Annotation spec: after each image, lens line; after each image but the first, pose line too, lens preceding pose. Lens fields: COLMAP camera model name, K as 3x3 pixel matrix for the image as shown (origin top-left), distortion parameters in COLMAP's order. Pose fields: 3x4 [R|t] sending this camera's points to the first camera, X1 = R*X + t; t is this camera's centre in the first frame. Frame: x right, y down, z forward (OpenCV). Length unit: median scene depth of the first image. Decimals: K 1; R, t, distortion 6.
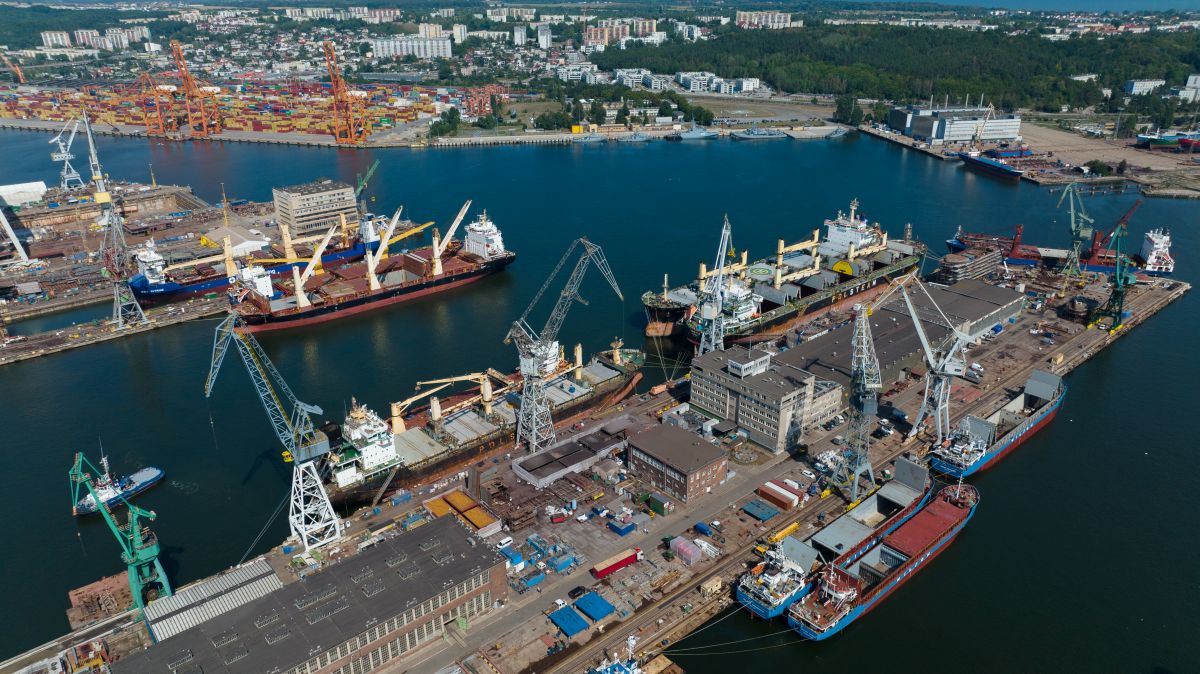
lens RADIAL K [[845.1, 0, 600.5], [0, 845.1, 336.7], [0, 0, 1]] dist [-0.020694, 0.013409]
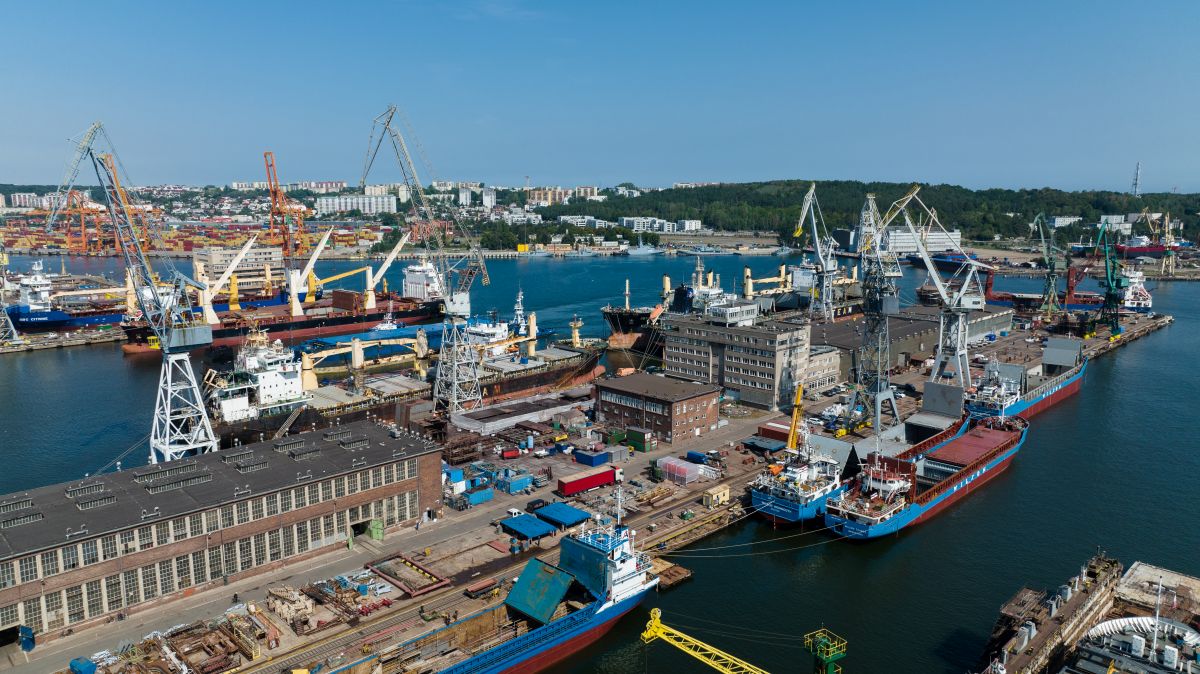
lens RADIAL K [[845.1, 0, 600.0], [0, 845.1, 336.5], [0, 0, 1]] dist [-0.020694, 0.013409]
pose [[0.997588, -0.002930, 0.069358, -0.013143], [0.019000, 0.972482, -0.232203, 0.181597], [-0.066769, 0.232960, 0.970191, 0.134870]]
